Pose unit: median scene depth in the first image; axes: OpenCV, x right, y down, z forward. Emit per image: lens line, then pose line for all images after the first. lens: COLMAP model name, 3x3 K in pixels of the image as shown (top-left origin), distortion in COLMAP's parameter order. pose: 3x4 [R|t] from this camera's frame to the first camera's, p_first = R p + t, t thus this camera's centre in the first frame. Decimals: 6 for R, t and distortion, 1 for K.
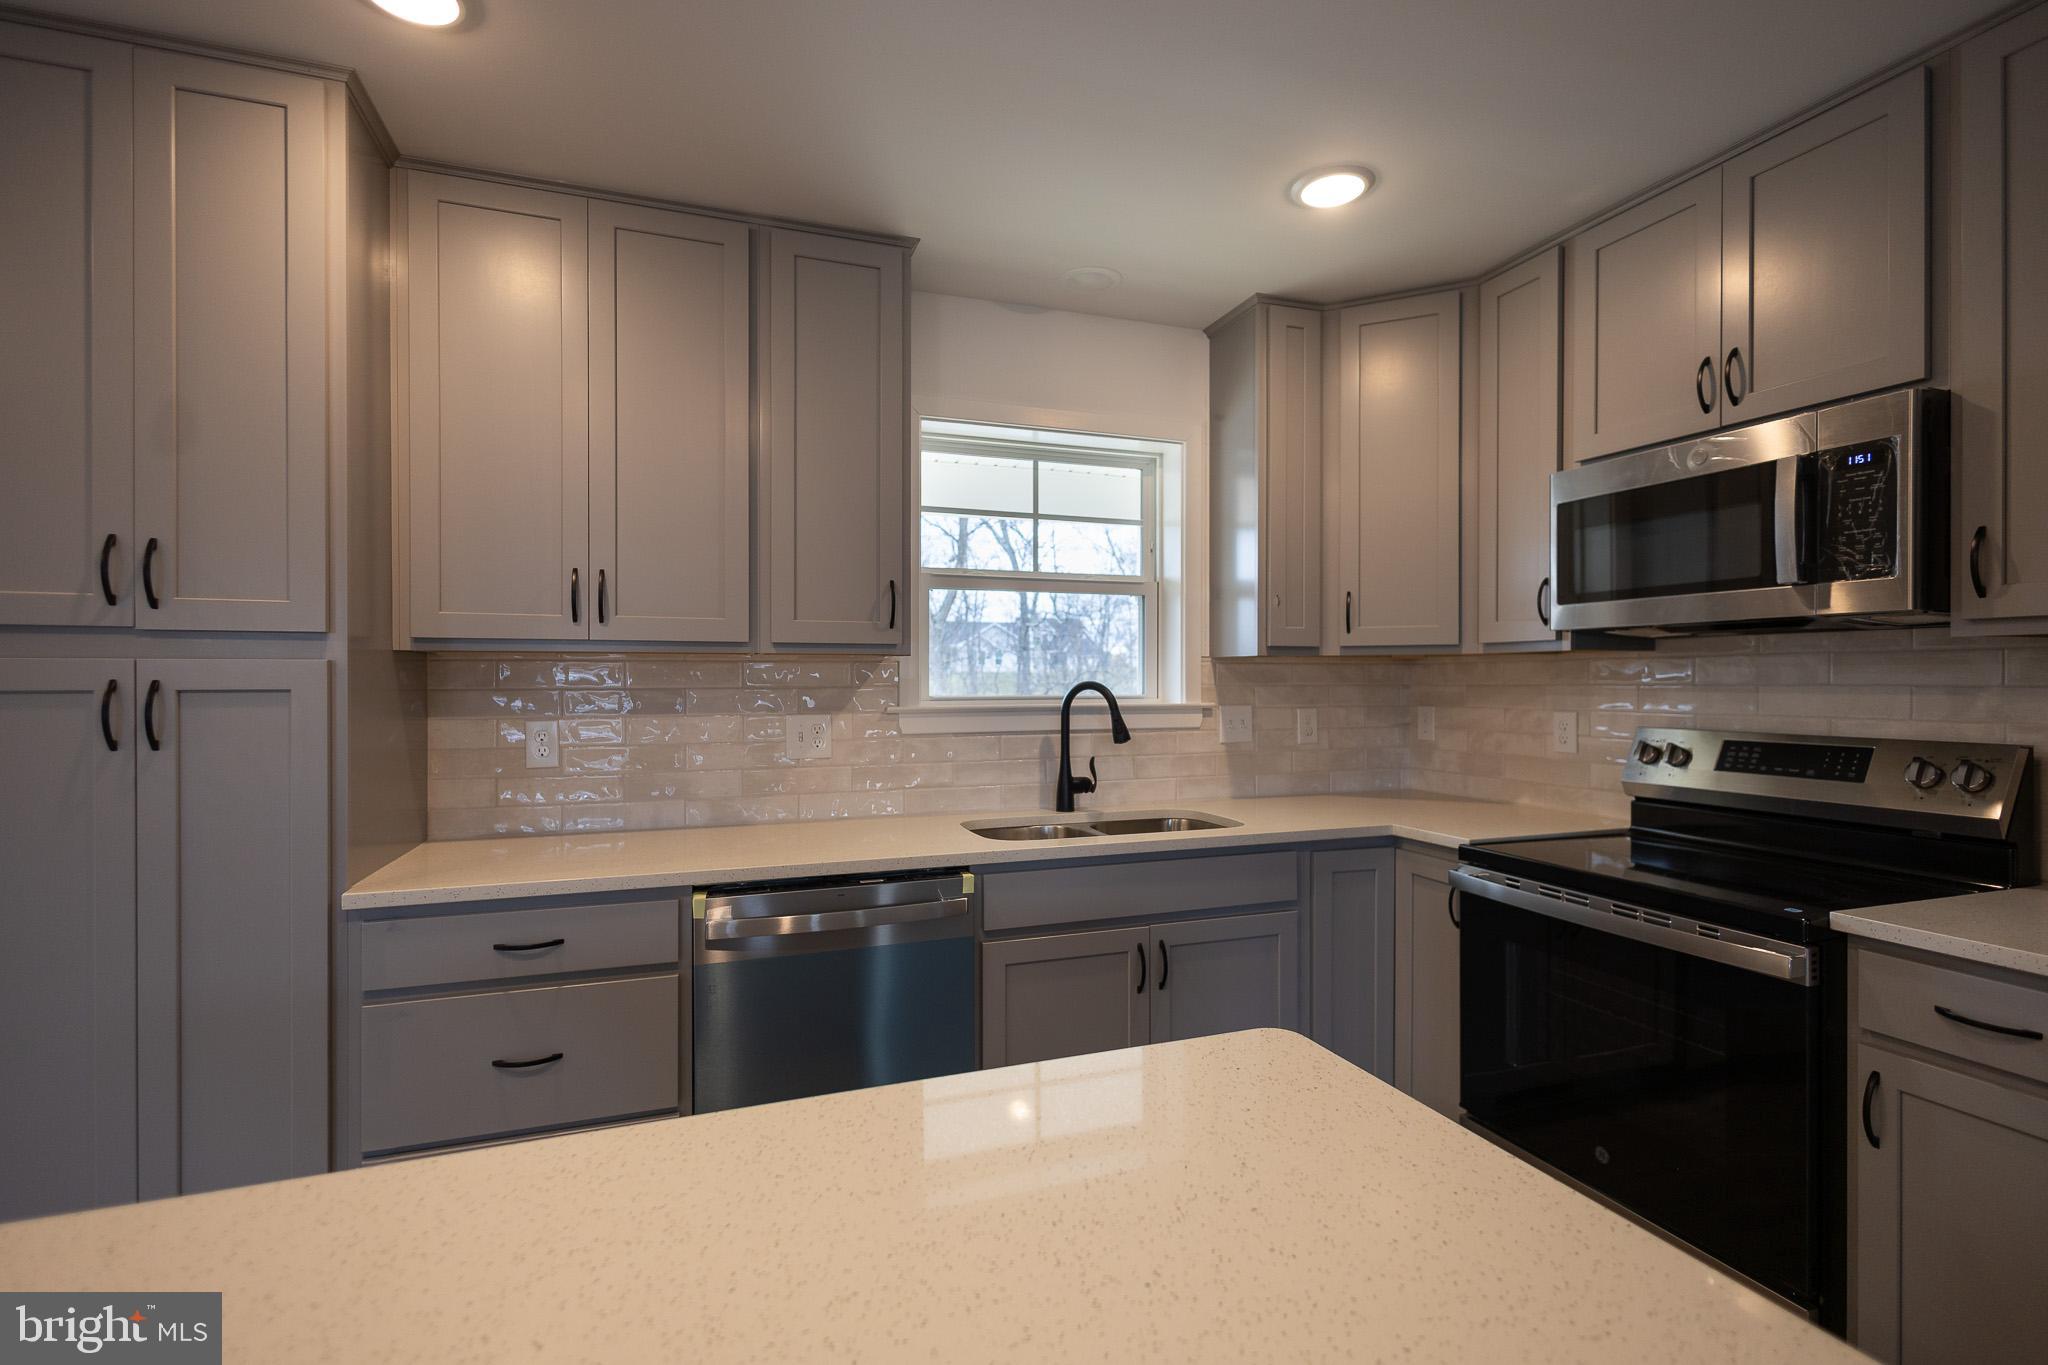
lens RADIAL K [[910.4, 0, 1067.6], [0, 910.4, 678.5], [0, 0, 1]] dist [0.002133, 0.000026]
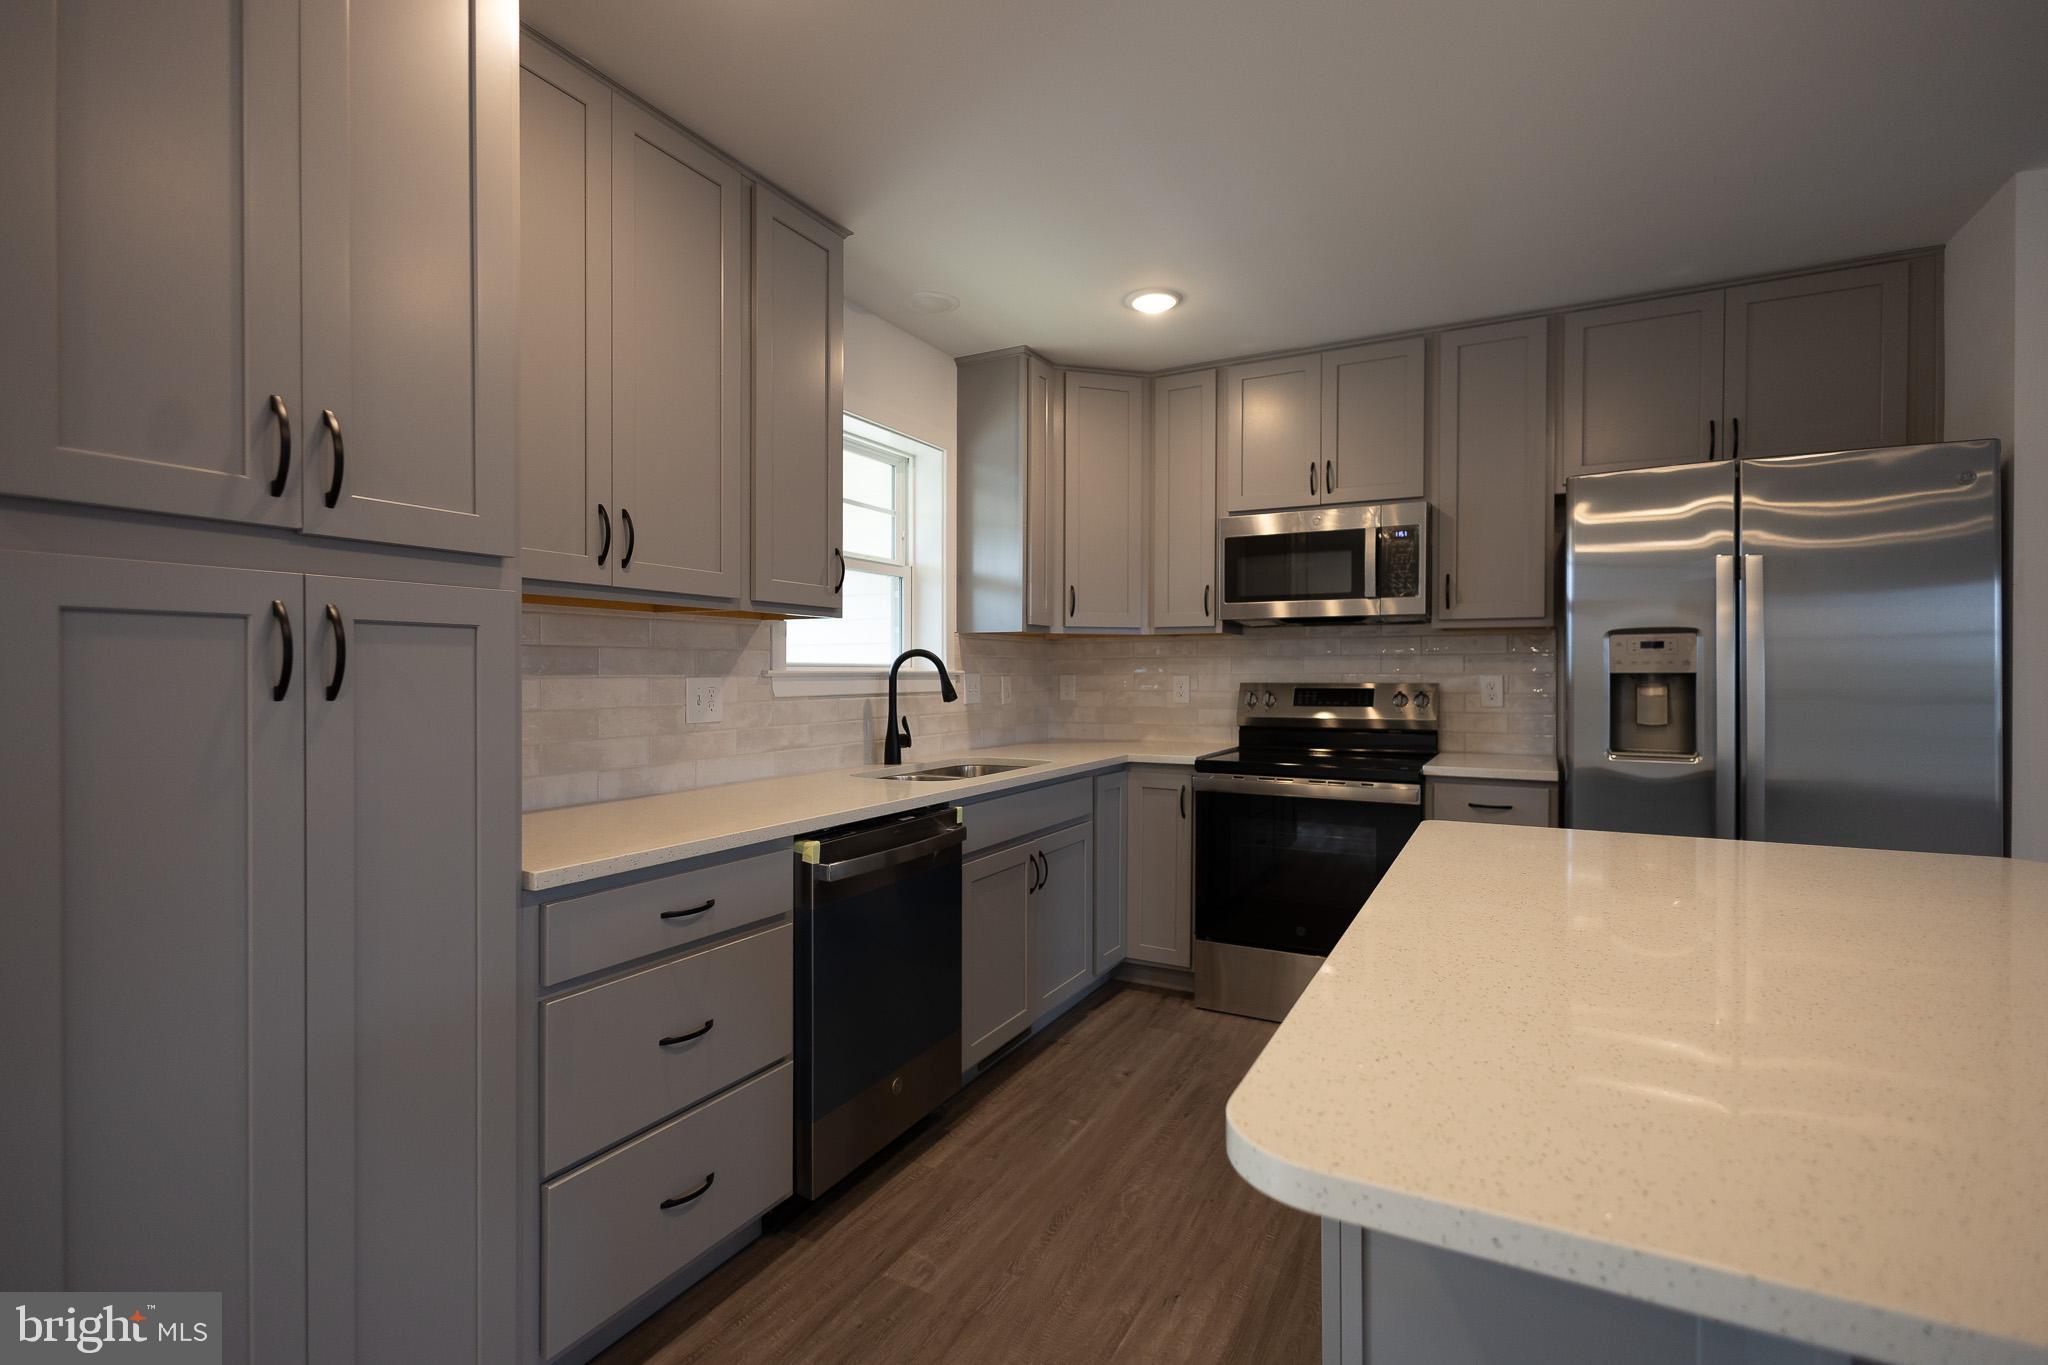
lens RADIAL K [[912.8, 0, 994.0], [0, 912.8, 678.8], [0, 0, 1]] dist [0.001680, 0.000116]
pose [[0.763305, -0.002454, 0.646034, -0.696346], [-0.000885, 0.999988, 0.004844, 0.037234], [-0.646038, -0.004269, 0.763293, 0.061158]]
